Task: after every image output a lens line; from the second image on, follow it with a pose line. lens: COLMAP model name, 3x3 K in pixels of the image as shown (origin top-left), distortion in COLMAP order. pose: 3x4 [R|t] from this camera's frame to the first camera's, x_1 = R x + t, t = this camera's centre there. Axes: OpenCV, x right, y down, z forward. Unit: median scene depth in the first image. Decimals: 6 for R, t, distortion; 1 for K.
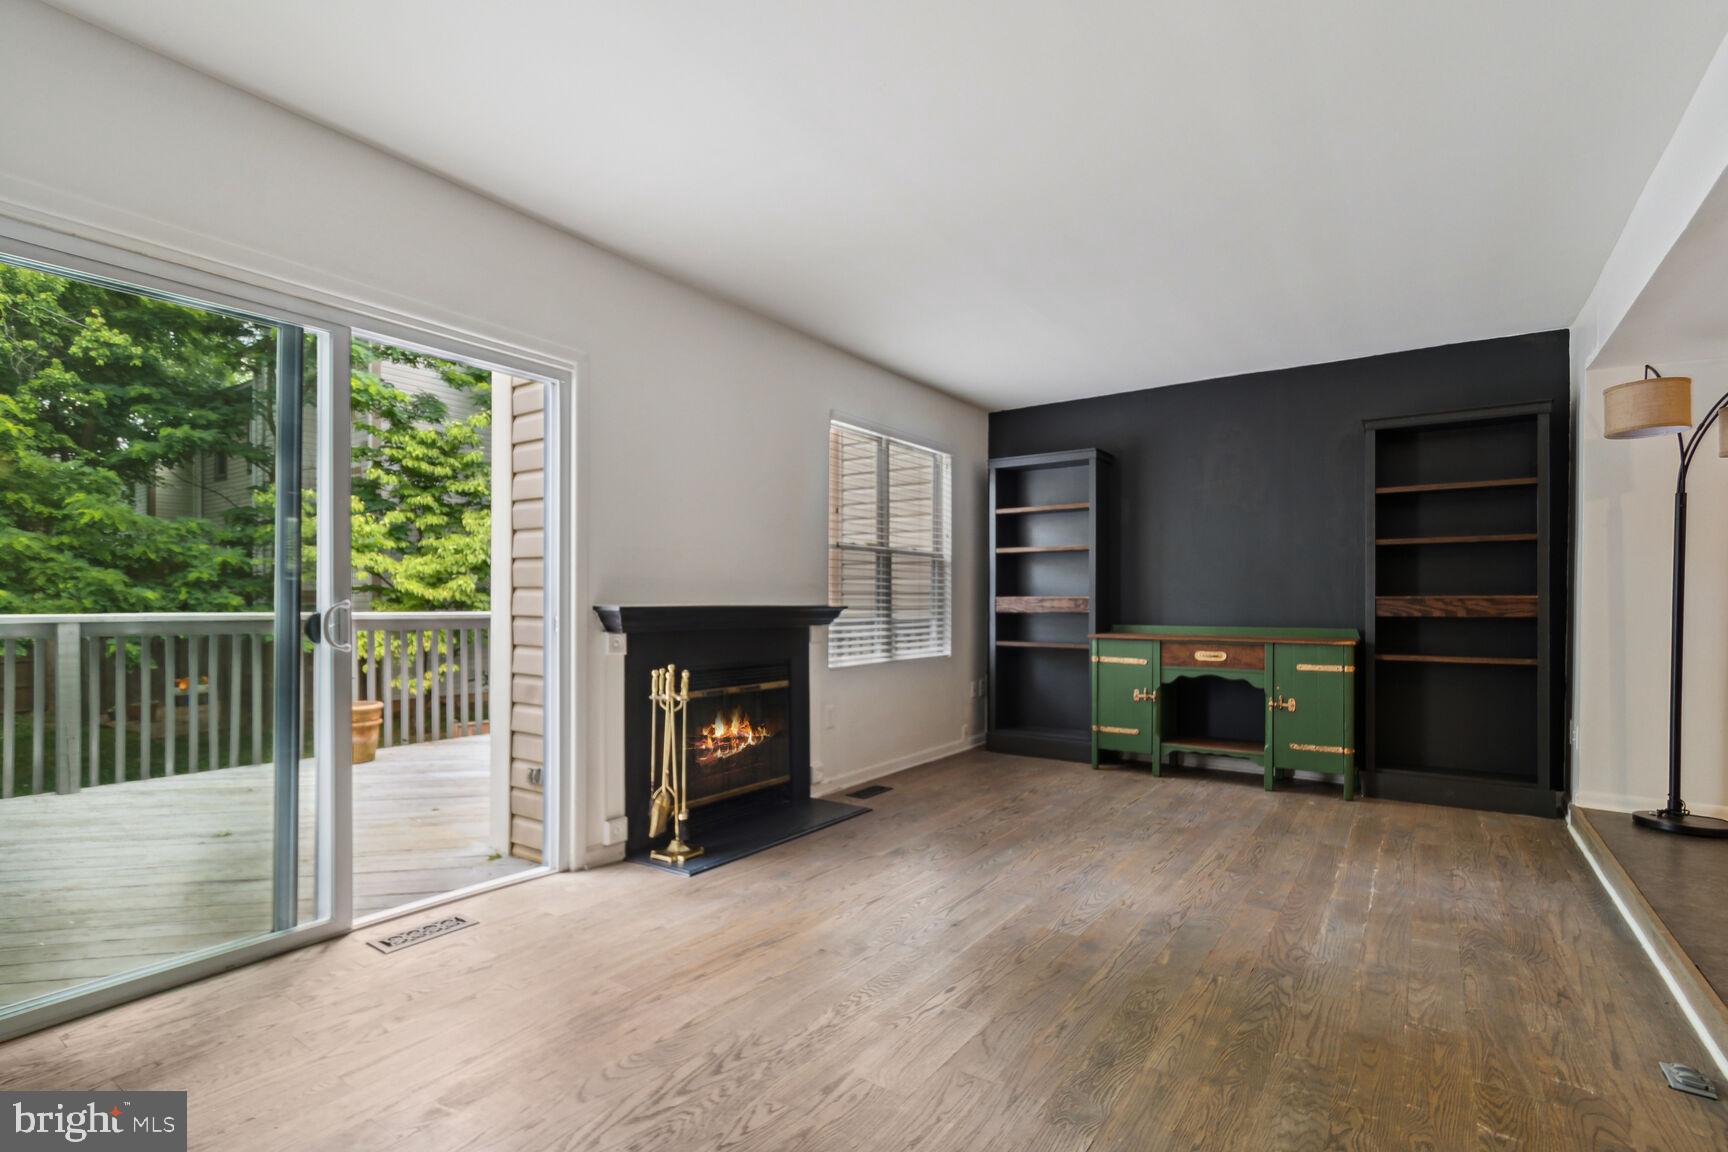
lens RADIAL K [[794.8, 0, 904.8], [0, 794.8, 613.0], [0, 0, 1]] dist [-0.001989, 0.000313]
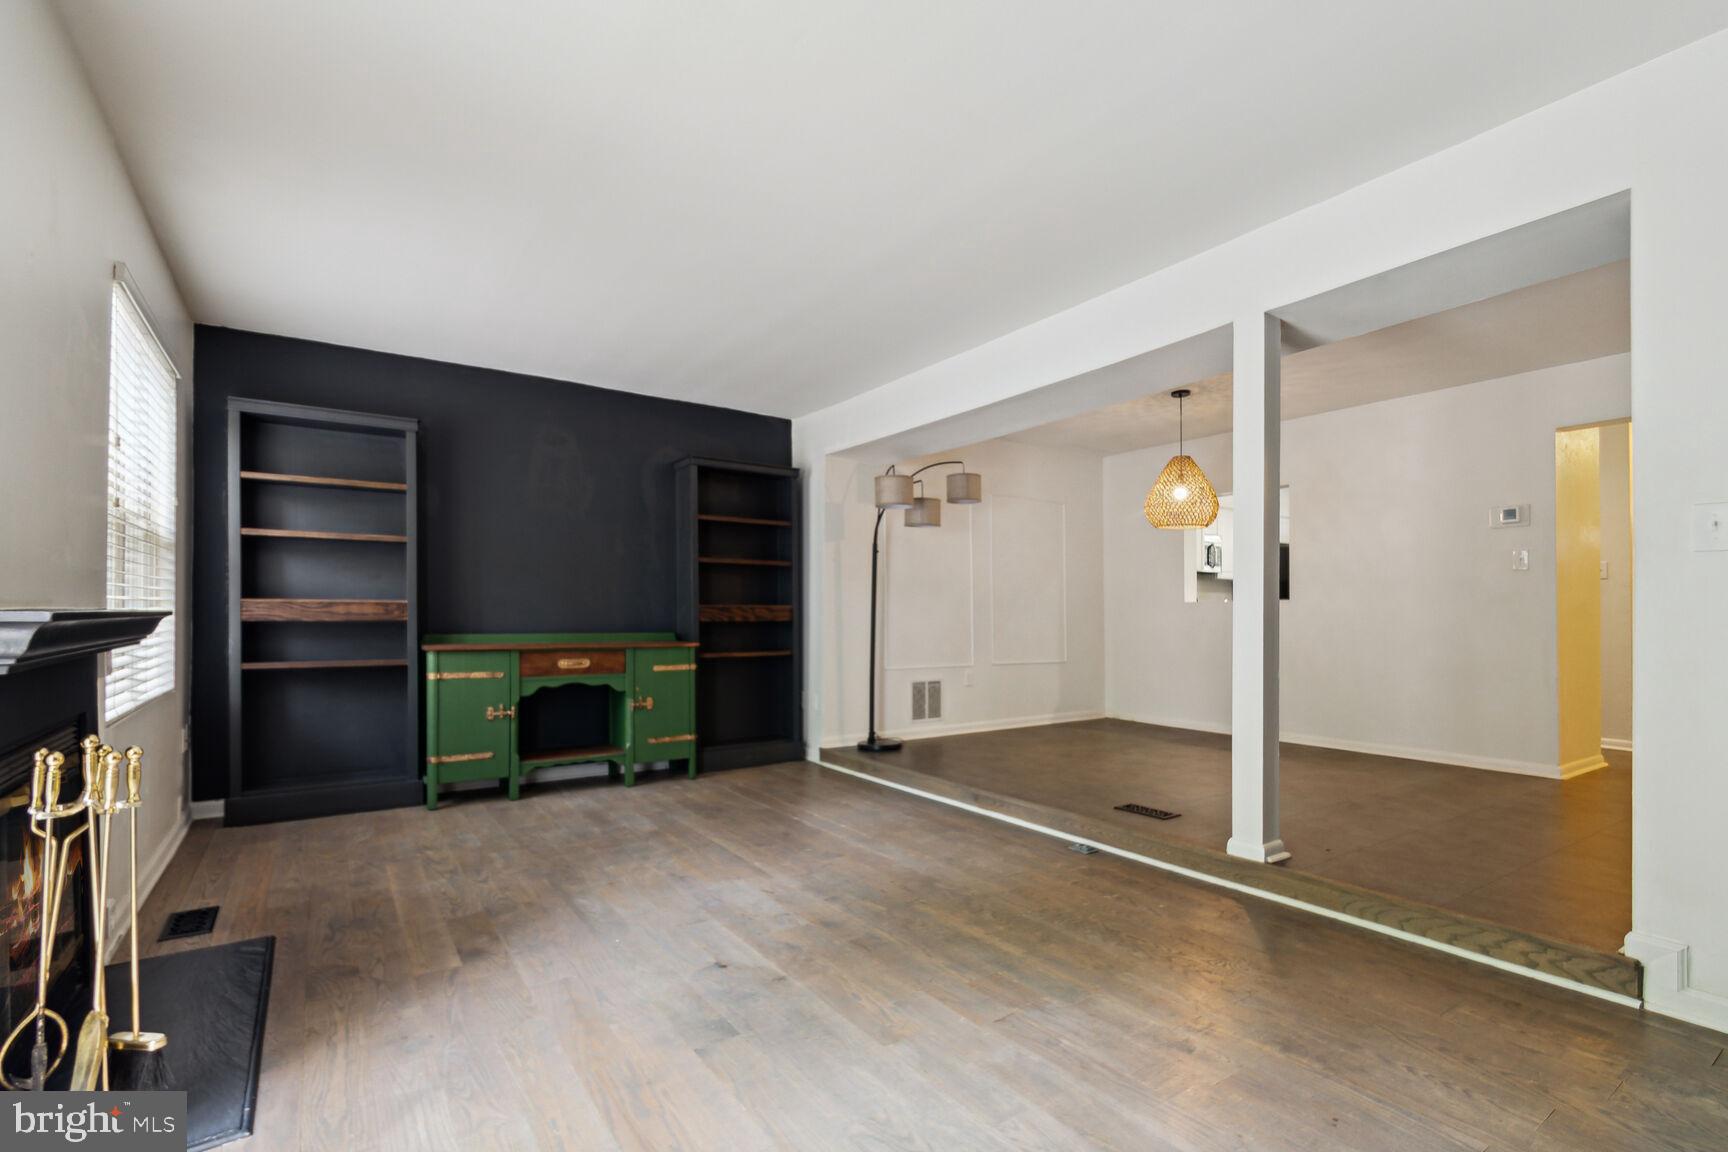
lens RADIAL K [[794.8, 0, 904.8], [0, 794.8, 613.0], [0, 0, 1]] dist [-0.001989, 0.000313]
pose [[0.347026, 0.001119, 0.937855, -0.435620], [0.006692, 0.999971, -0.003669, -0.002368], [-0.937832, 0.007549, 0.347008, 0.300885]]
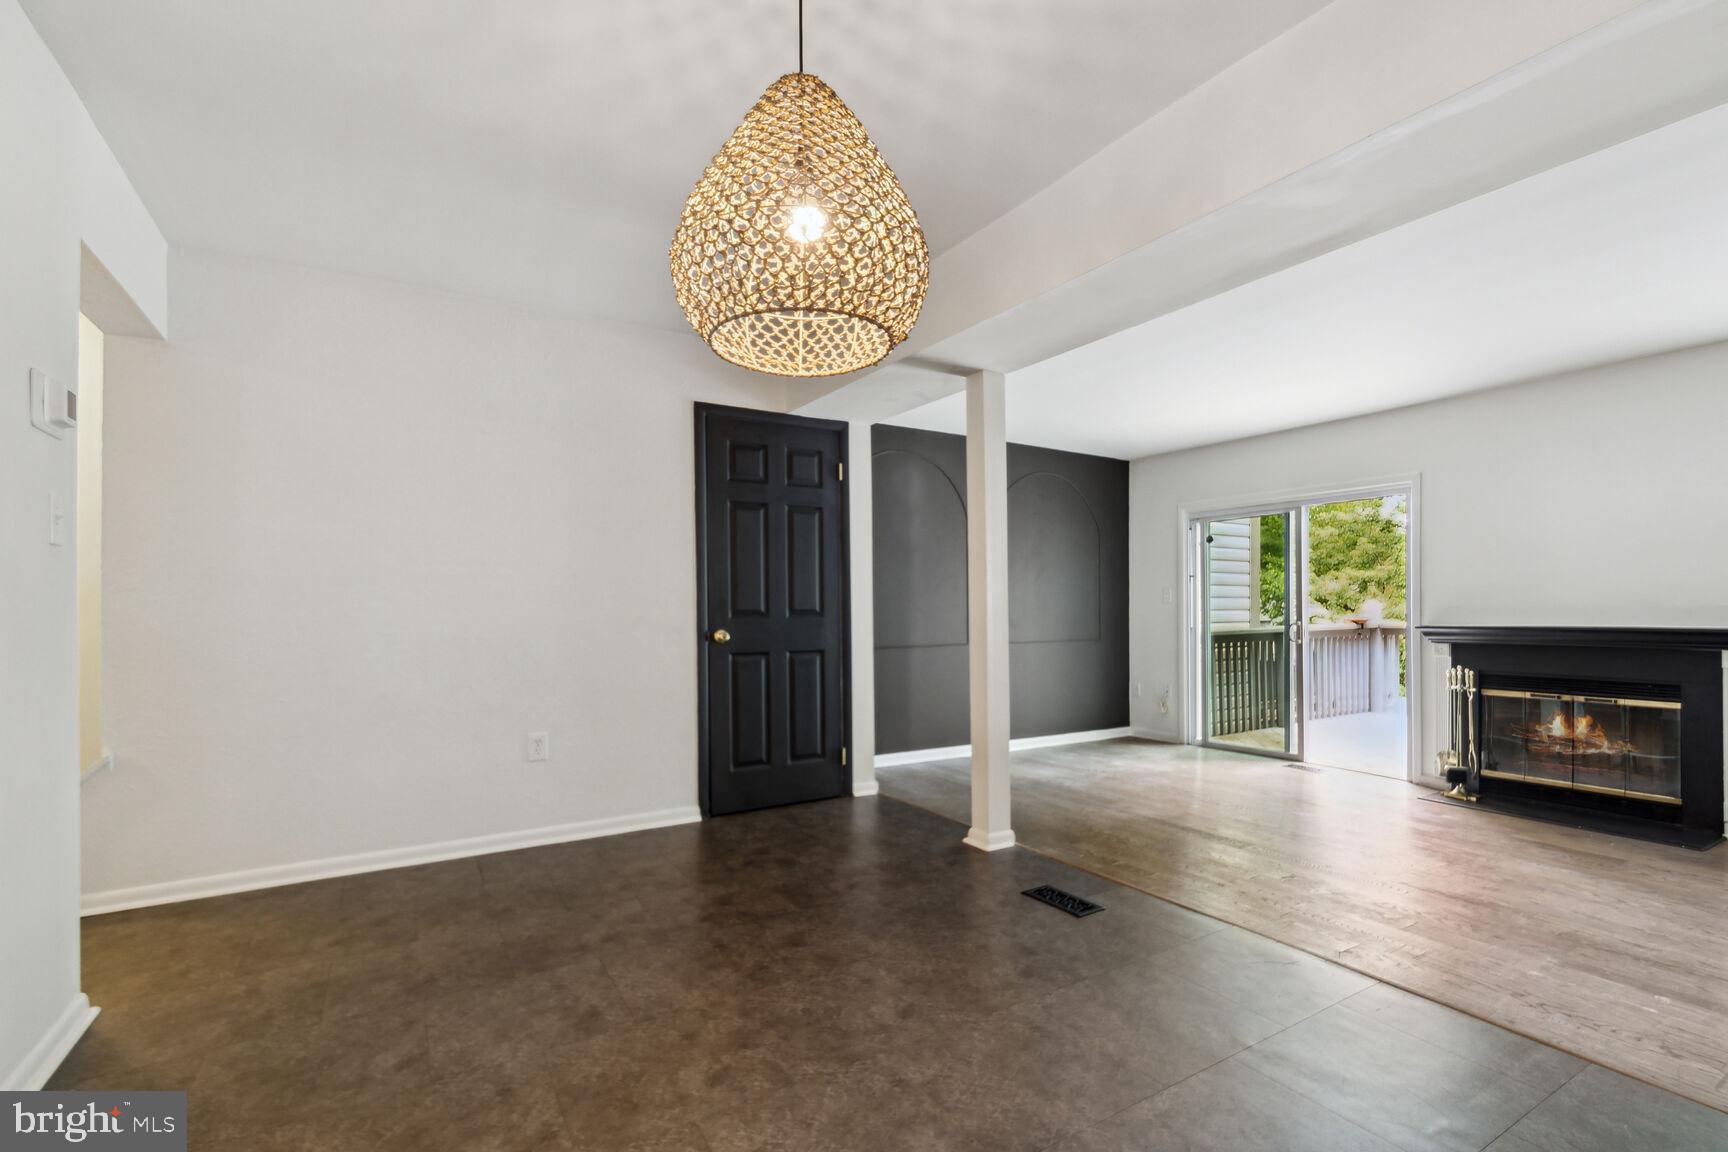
lens RADIAL K [[794.8, 0, 904.8], [0, 794.8, 613.0], [0, 0, 1]] dist [-0.001989, 0.000313]
pose [[-0.407795, 0.000730, -0.913073, 1.140543], [-0.005413, 0.999980, 0.003217, -0.027731], [0.913057, 0.006255, -0.407783, 0.502304]]
